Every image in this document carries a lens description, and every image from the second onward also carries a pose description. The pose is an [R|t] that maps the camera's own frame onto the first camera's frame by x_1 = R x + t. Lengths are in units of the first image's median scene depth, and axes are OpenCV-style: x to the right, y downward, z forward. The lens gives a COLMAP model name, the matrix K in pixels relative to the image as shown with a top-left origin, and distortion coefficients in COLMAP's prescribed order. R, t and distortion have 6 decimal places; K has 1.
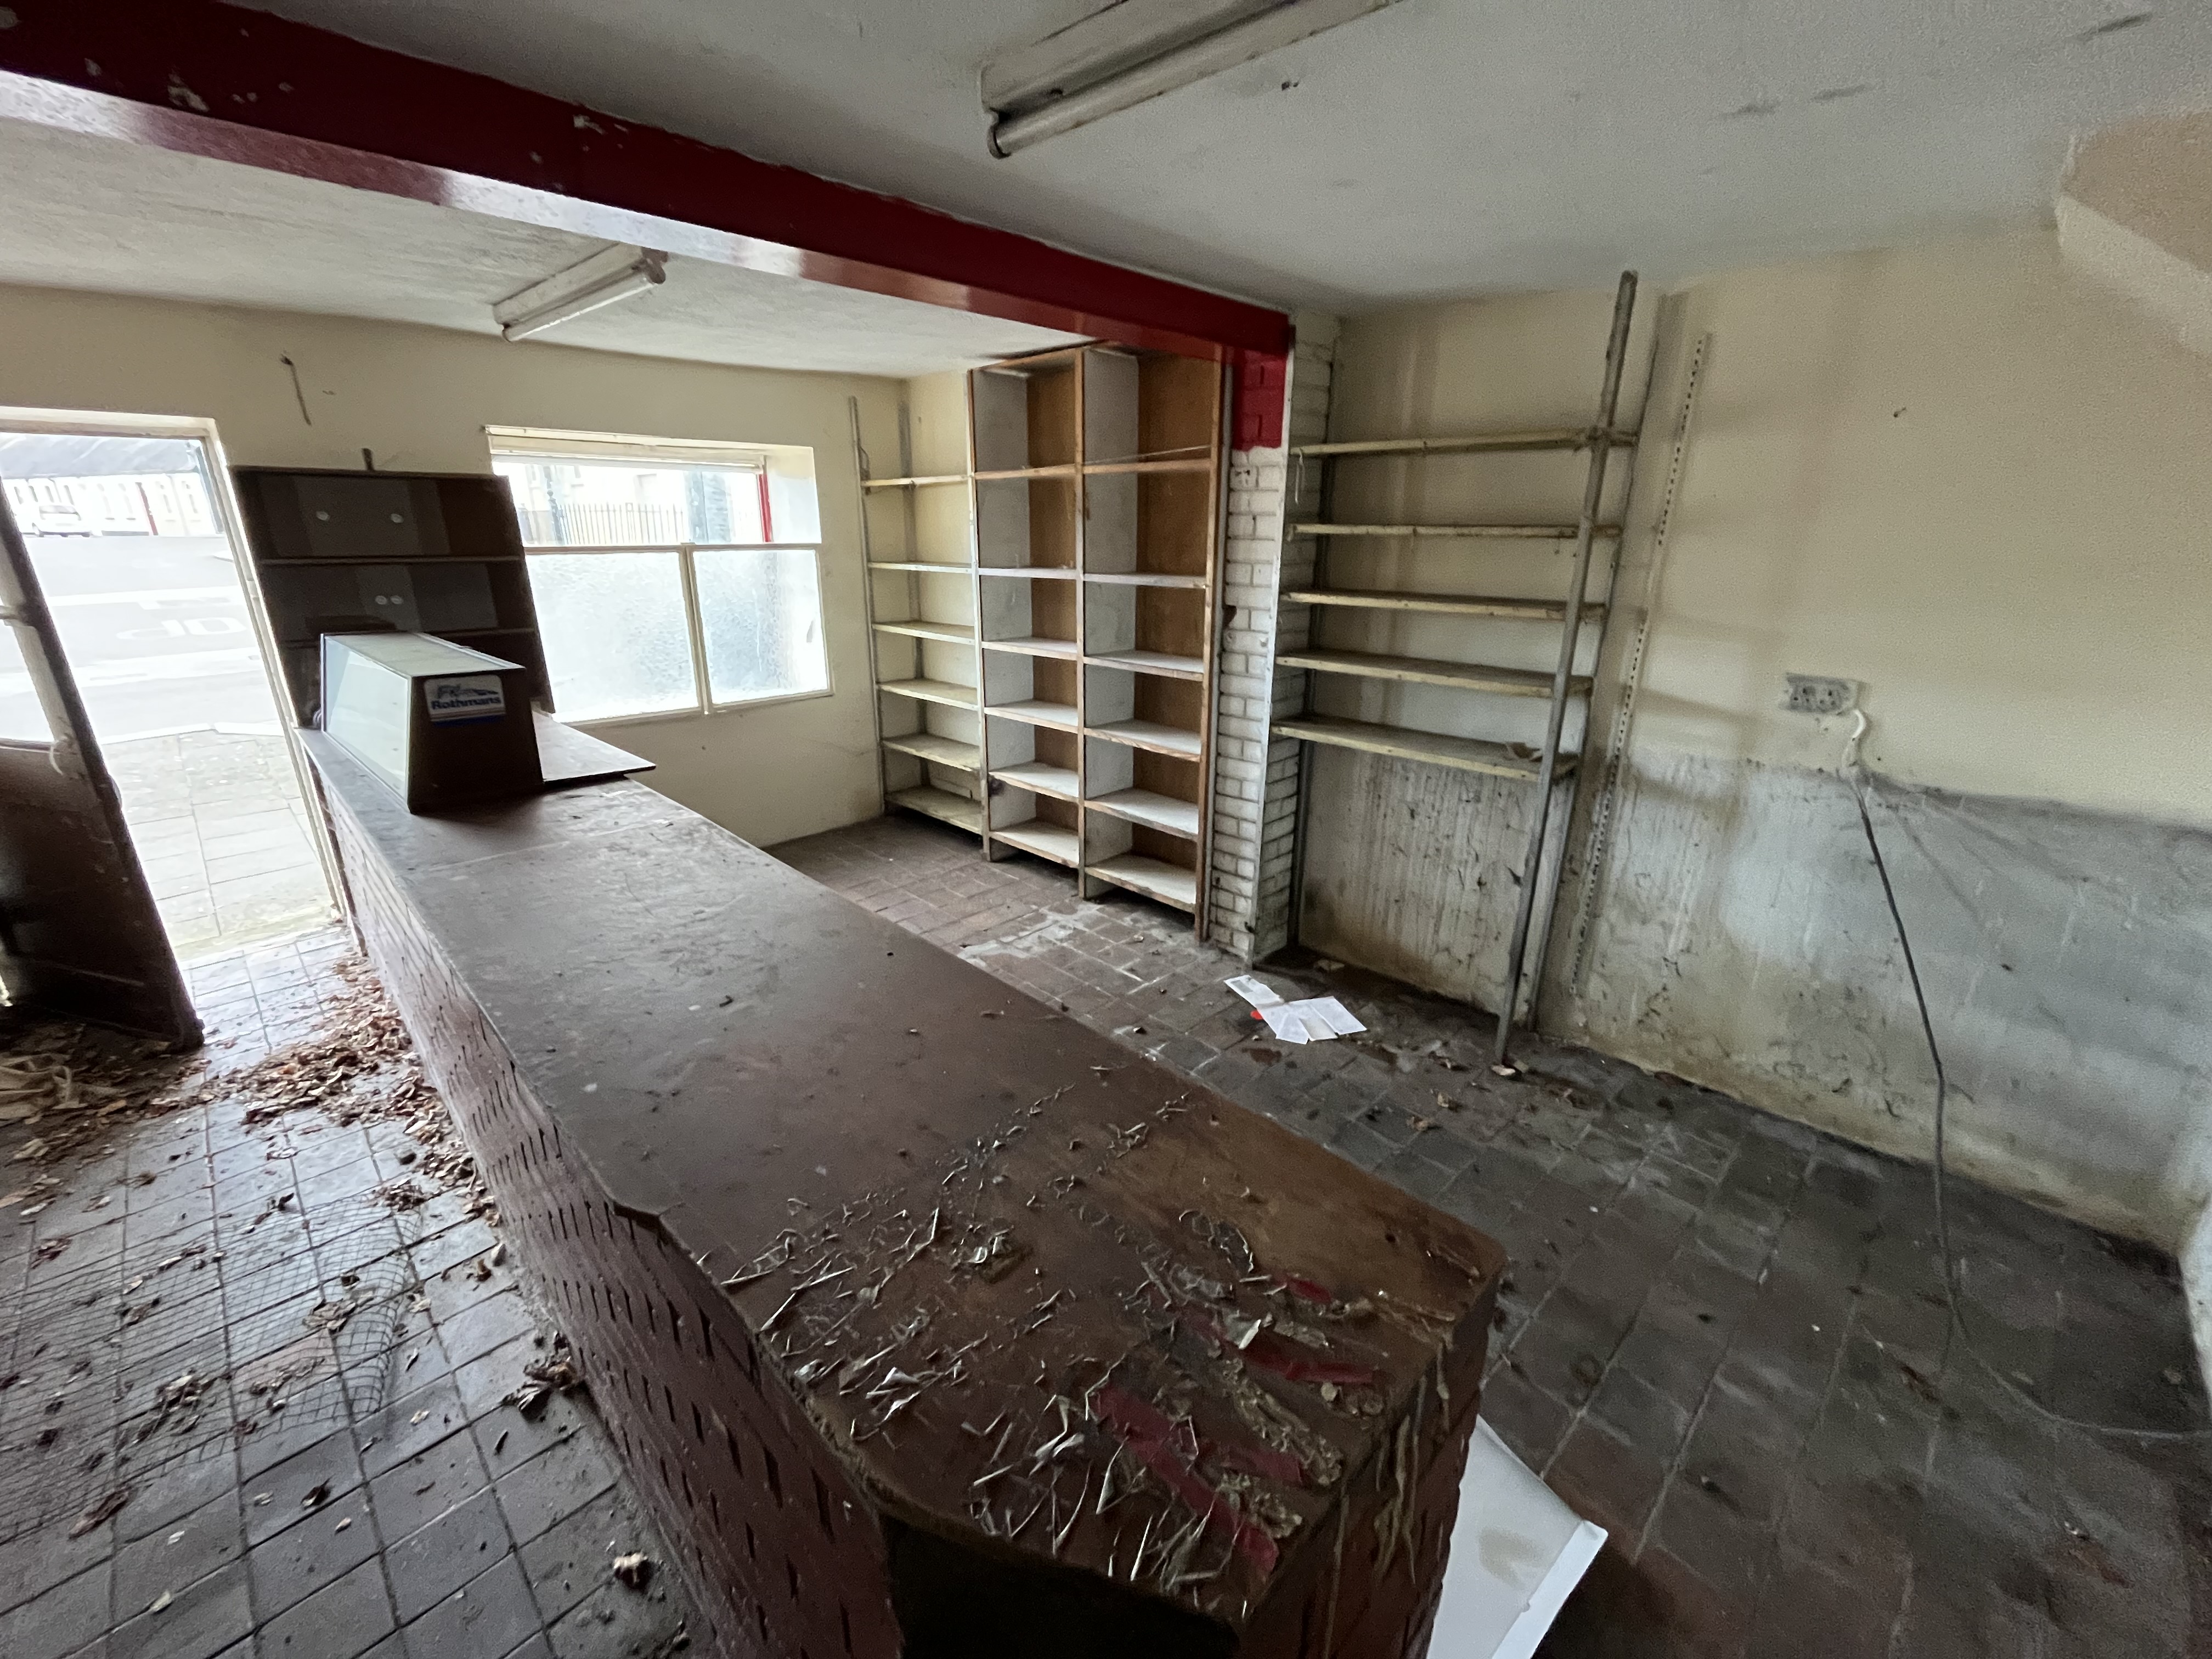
lens RADIAL K [[904.2, 0, 1106.6], [0, 904.2, 830.1], [0, 0, 1]] dist [0.000893, 0.000020]
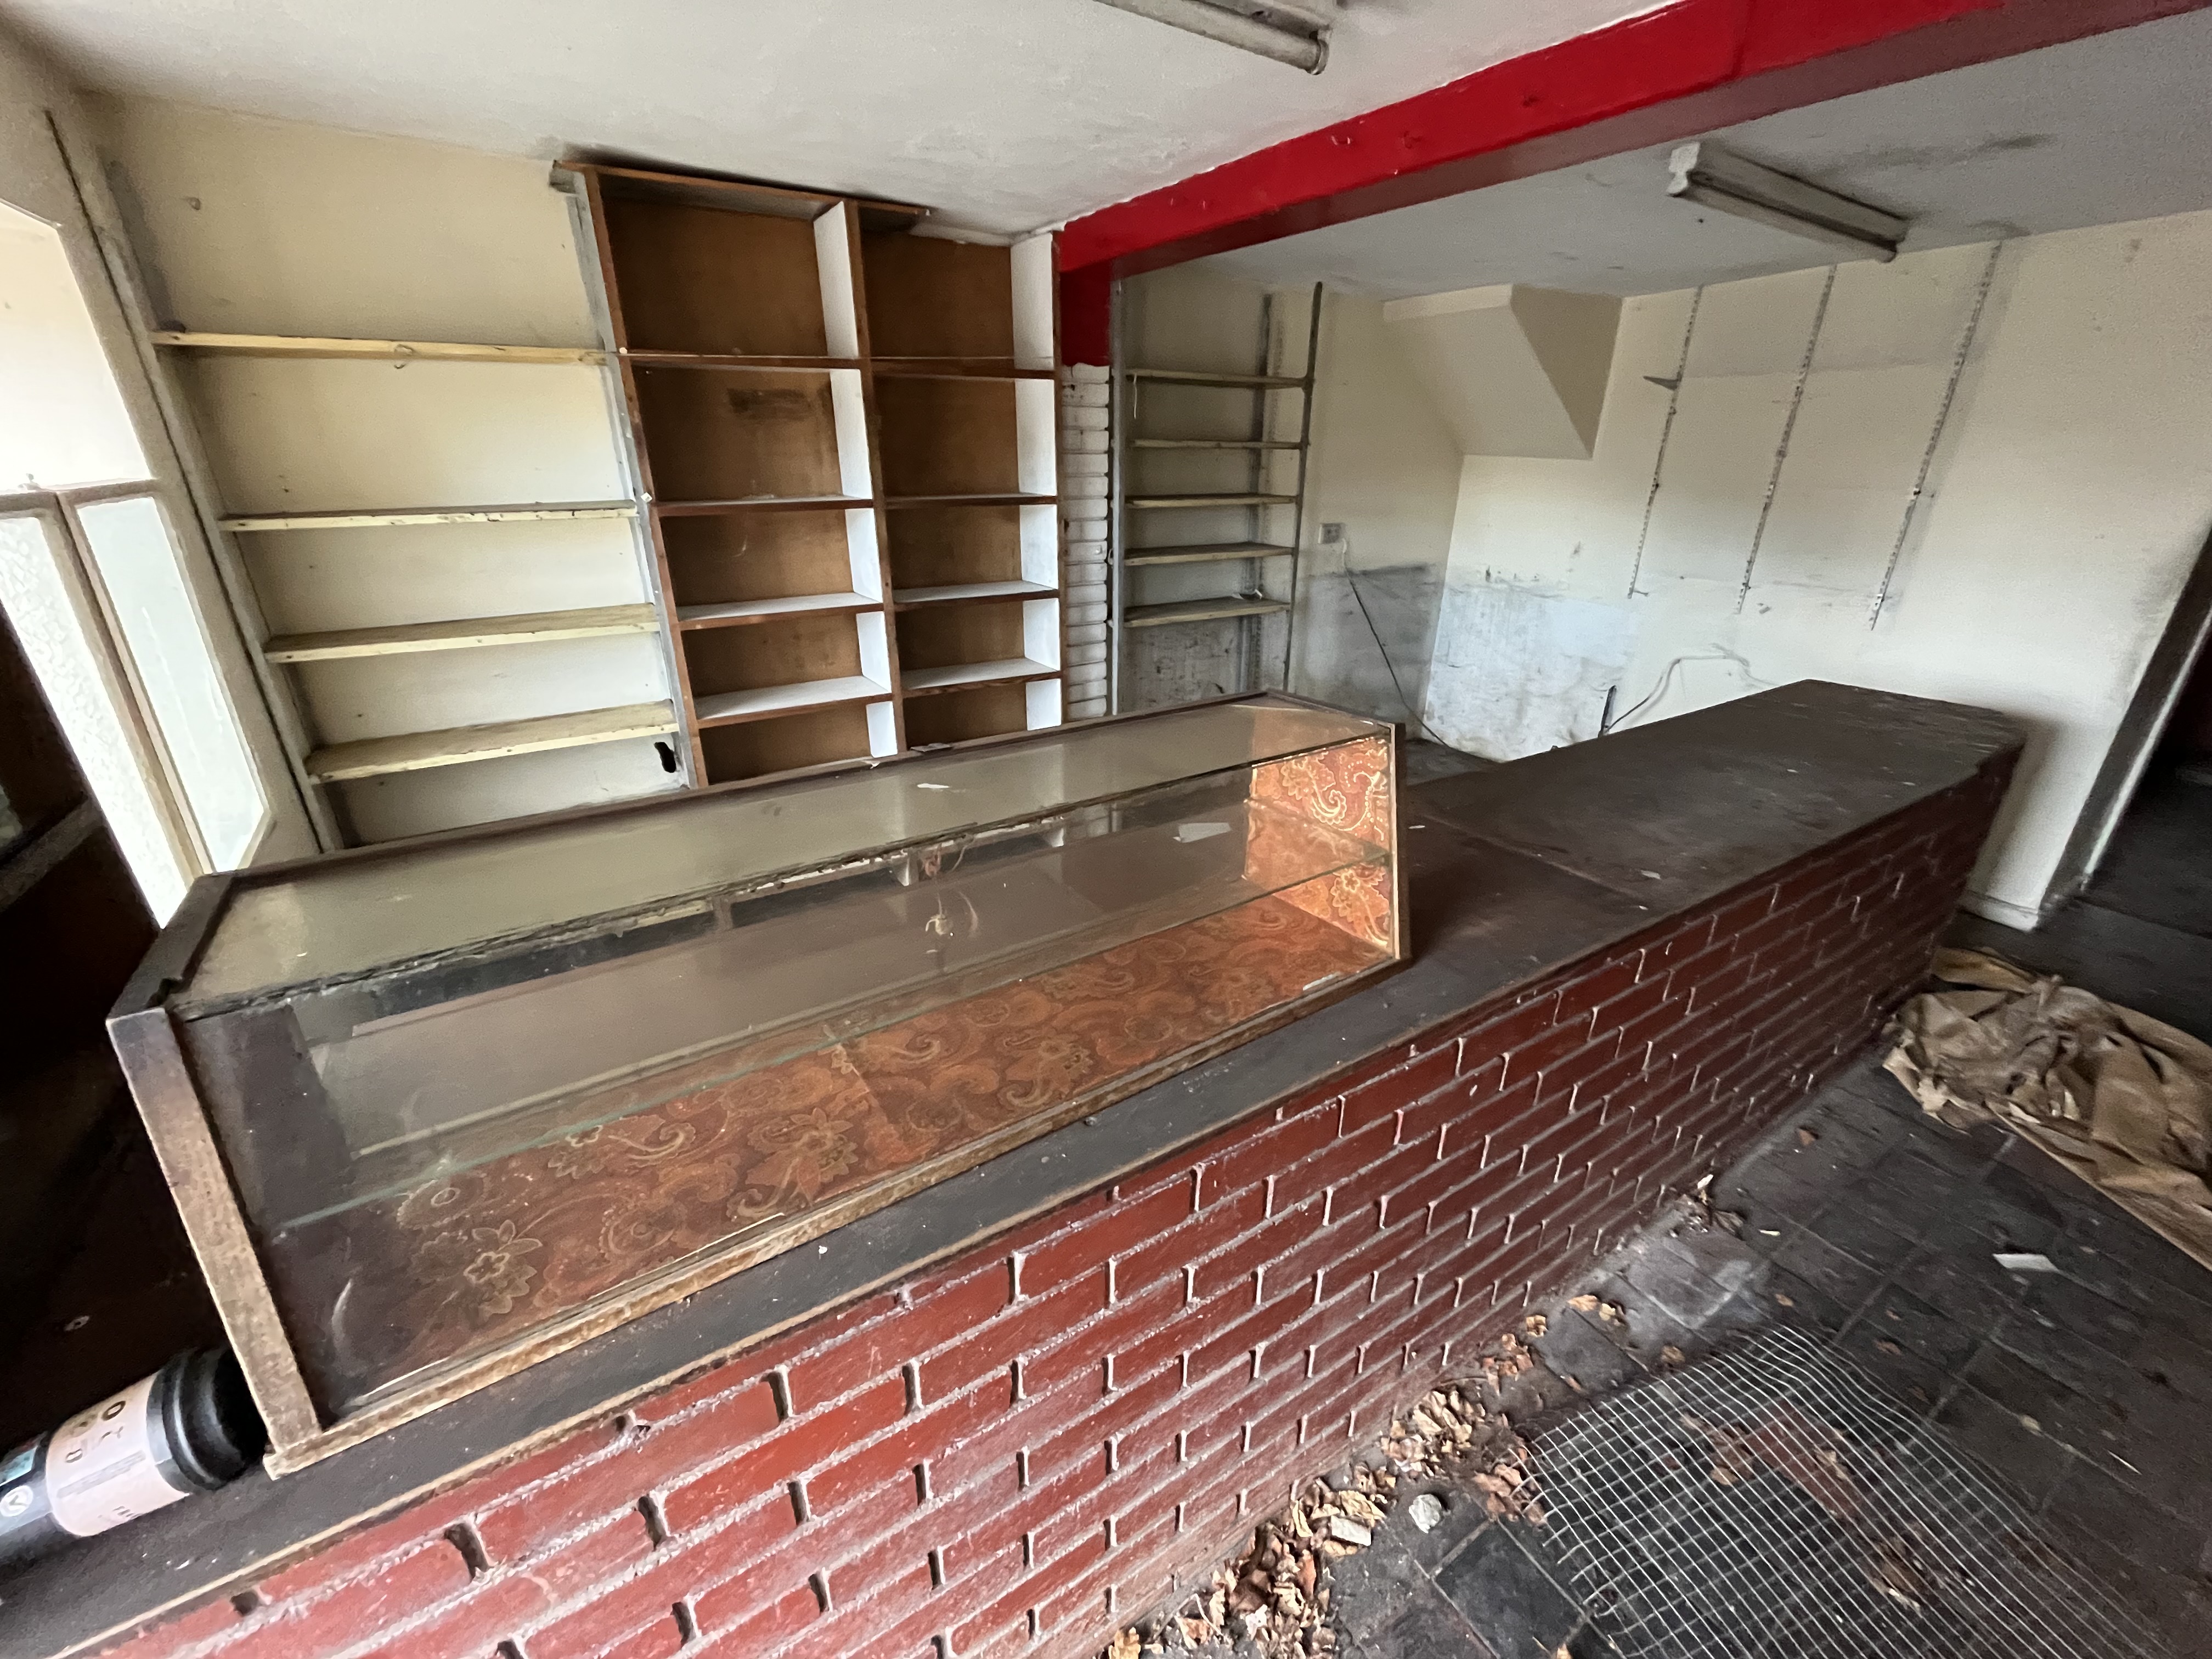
lens RADIAL K [[904.2, 0, 1107.5], [0, 904.2, 829.6], [0, 0, 1]] dist [0.000893, 0.000020]
pose [[0.227994, -0.384915, 0.894349, -1.082233], [0.306946, 0.900117, 0.309149, -0.274890], [-0.924015, 0.204033, 0.323369, 0.814507]]
